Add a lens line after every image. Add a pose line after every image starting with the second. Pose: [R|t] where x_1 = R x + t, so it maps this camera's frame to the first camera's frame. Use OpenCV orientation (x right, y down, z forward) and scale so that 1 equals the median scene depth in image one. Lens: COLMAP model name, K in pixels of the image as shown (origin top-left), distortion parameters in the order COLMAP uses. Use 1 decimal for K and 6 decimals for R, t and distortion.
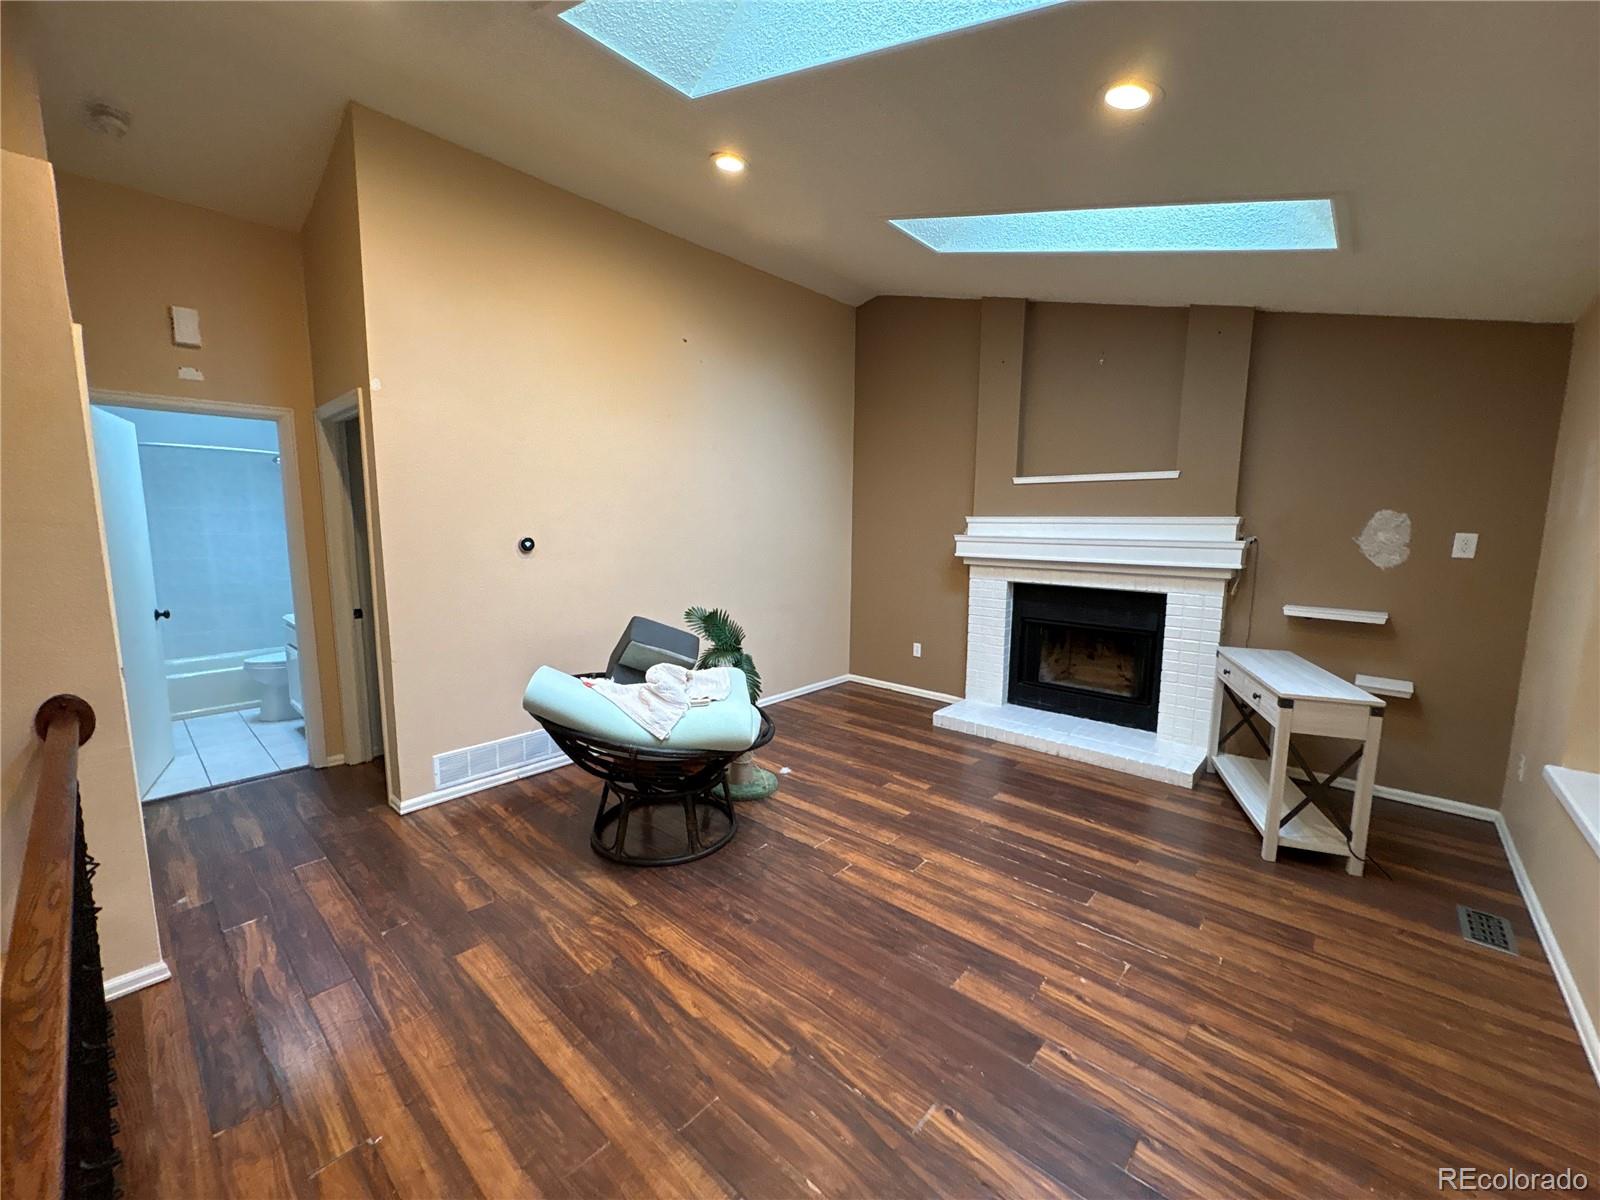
lens RADIAL K [[638.8, 0, 800.0], [0, 638.8, 603.3], [0, 0, 1]] dist [0.000165, 0.000034]
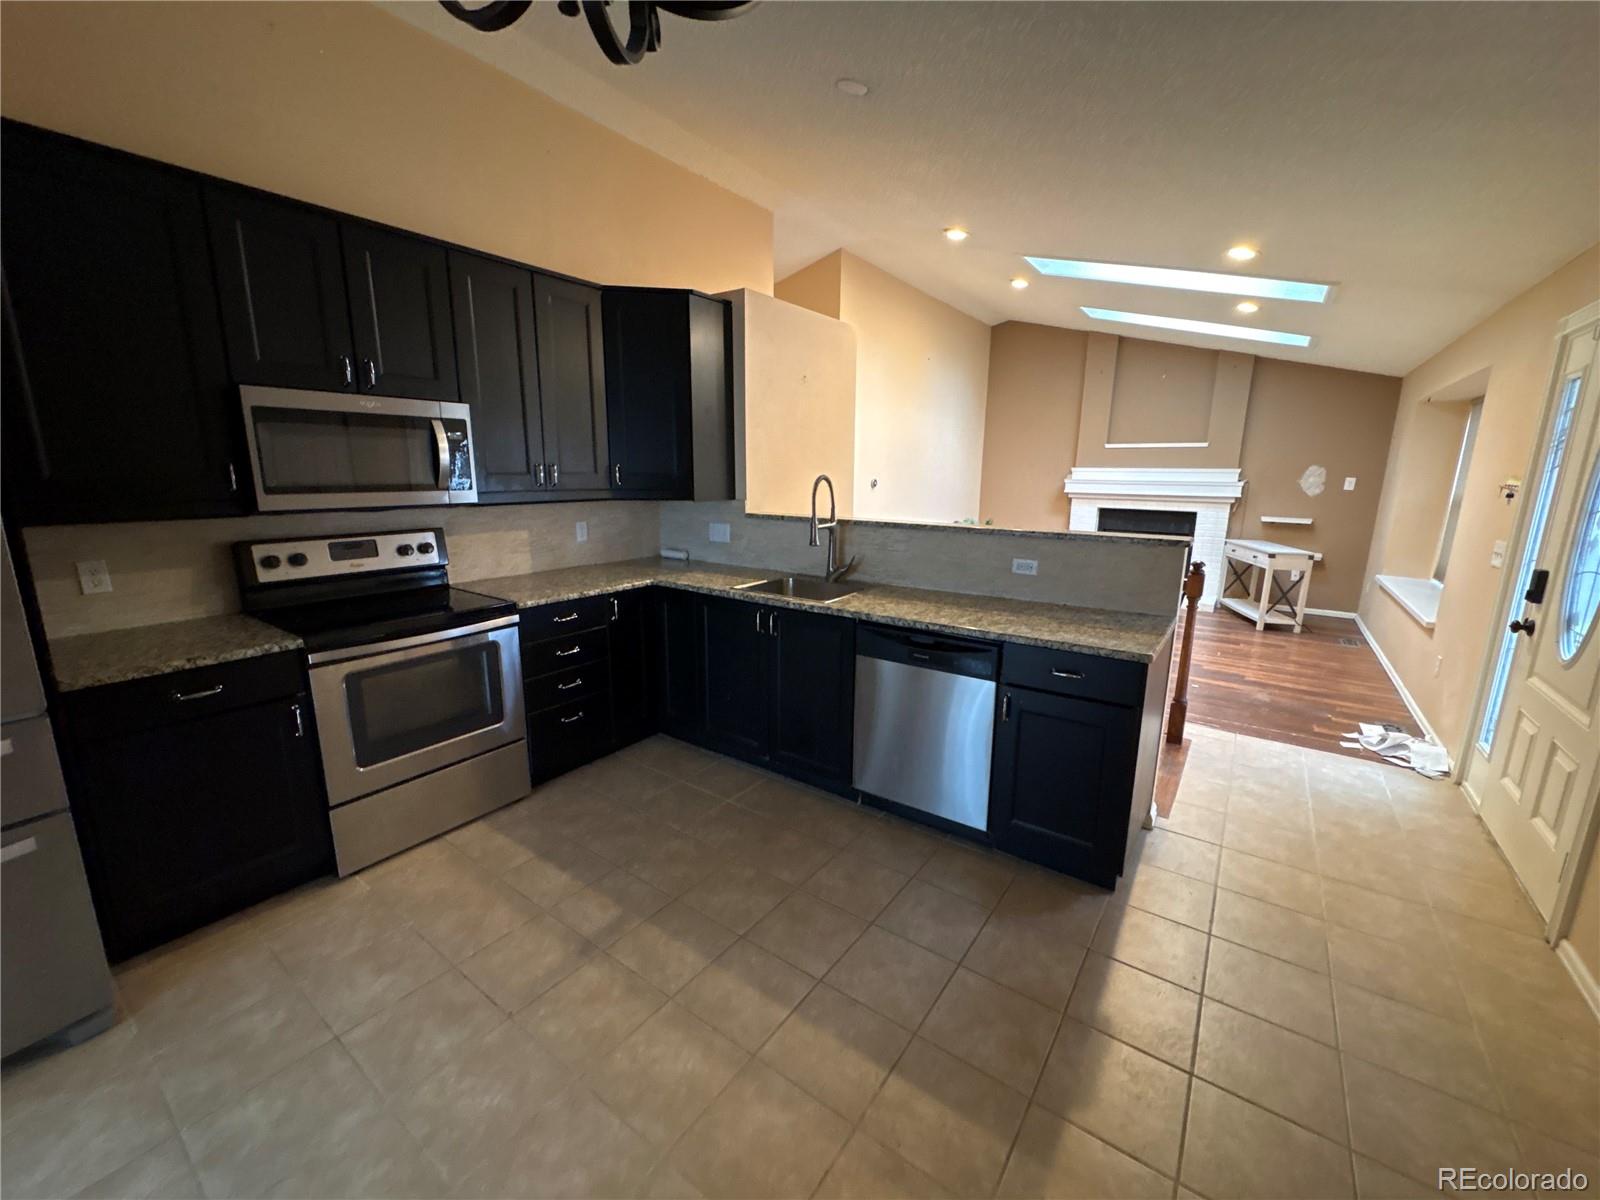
lens RADIAL K [[638.8, 0, 796.6], [0, 638.8, 600.8], [0, 0, 1]] dist [0.000165, 0.000034]
pose [[0.994508, -0.018131, 0.103078, -0.809549], [0.010016, 0.996848, 0.078704, 0.089922], [-0.104180, -0.077240, 0.991555, -0.752376]]
